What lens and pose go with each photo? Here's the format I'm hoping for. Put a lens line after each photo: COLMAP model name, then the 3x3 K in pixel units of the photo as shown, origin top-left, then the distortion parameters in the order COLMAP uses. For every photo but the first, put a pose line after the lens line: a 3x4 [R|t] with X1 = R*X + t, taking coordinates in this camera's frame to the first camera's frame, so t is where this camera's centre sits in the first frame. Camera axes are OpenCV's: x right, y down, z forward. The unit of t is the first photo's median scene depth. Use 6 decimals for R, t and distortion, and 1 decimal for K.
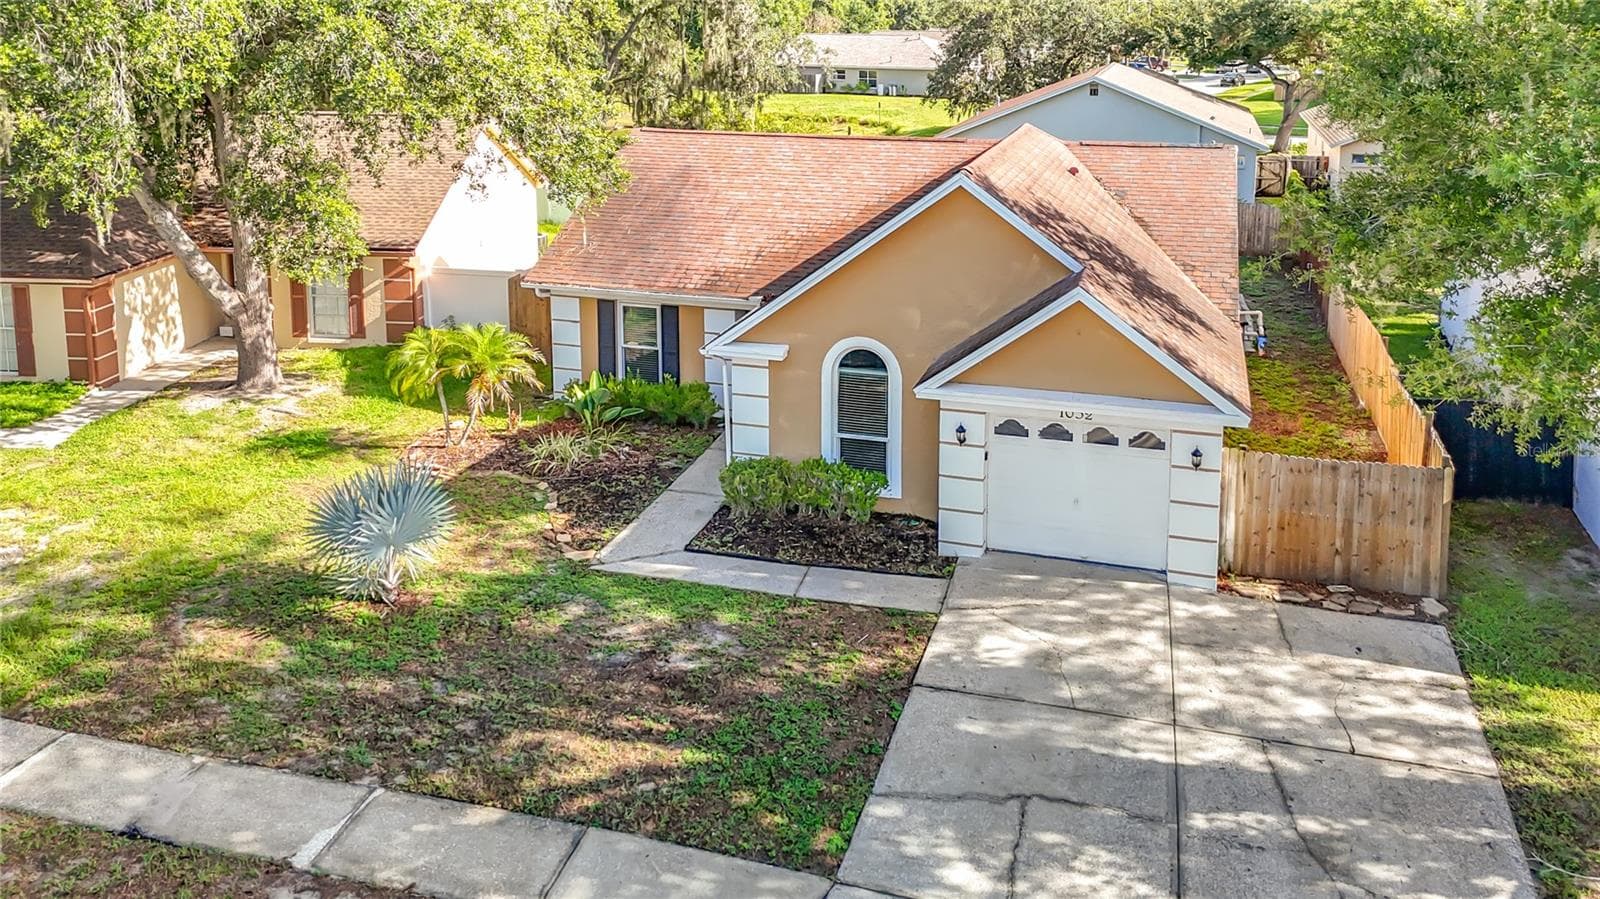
lens RADIAL K [[1234.3, 0, 739.6], [0, 1234.3, 245.8], [0, 0, 1]] dist [0.044593, -0.021179]
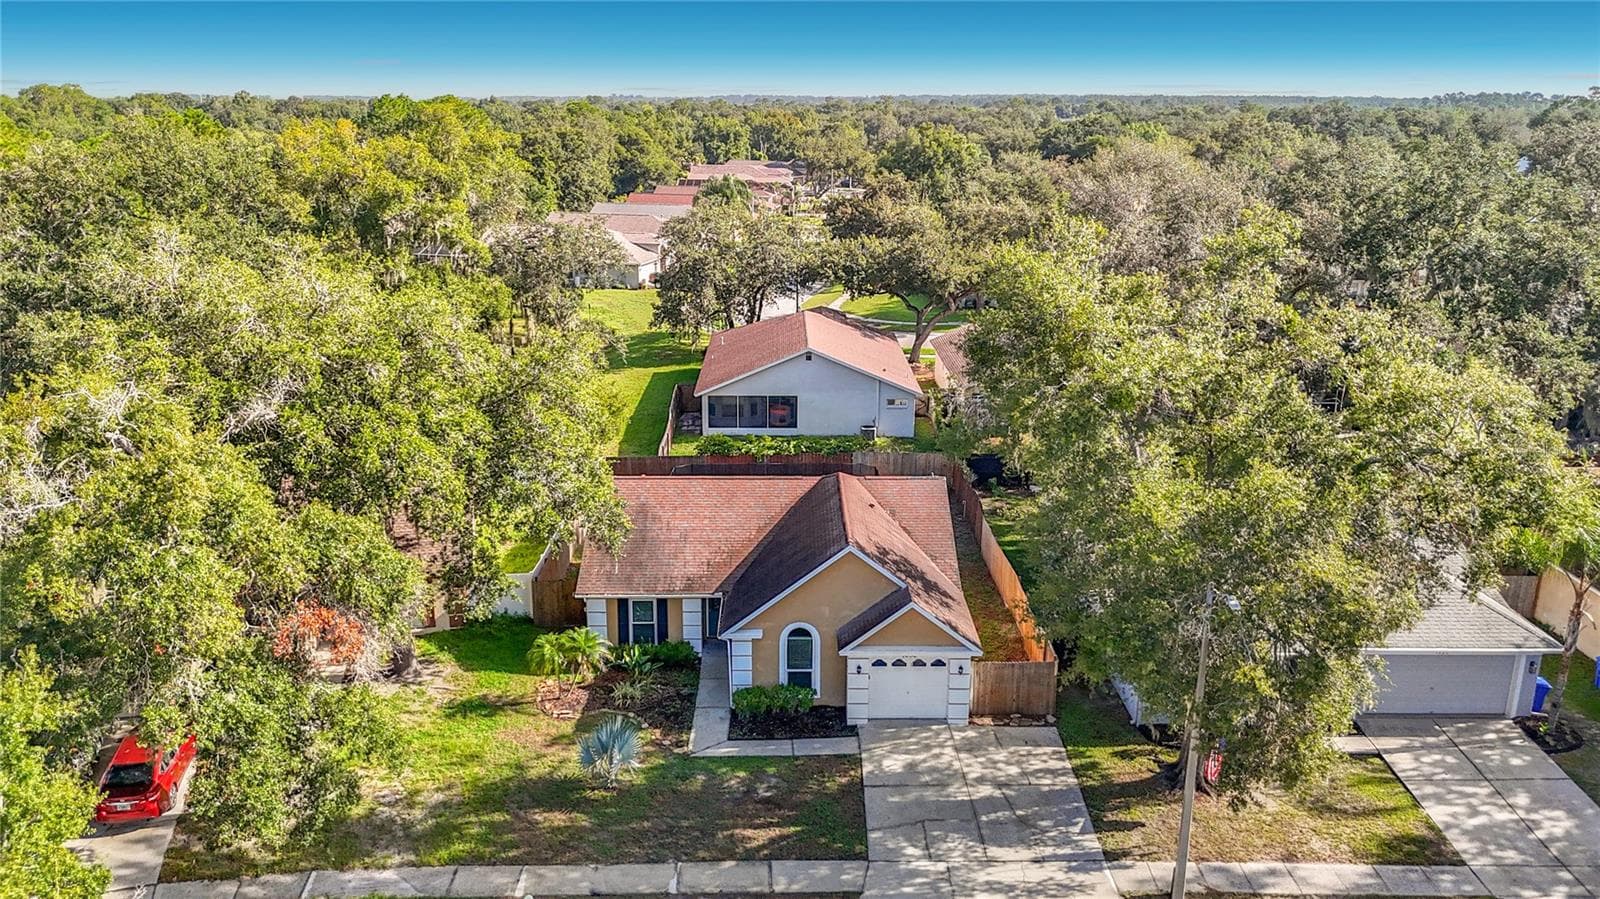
lens RADIAL K [[1234.3, 0, 790.5], [0, 1234.3, 442.8], [0, 0, 1]] dist [0.044593, -0.021179]
pose [[0.941095, -0.065053, 0.331825, -0.675097], [0.042108, 0.996227, 0.075880, -0.444168], [-0.335509, -0.057438, 0.940284, -1.041518]]
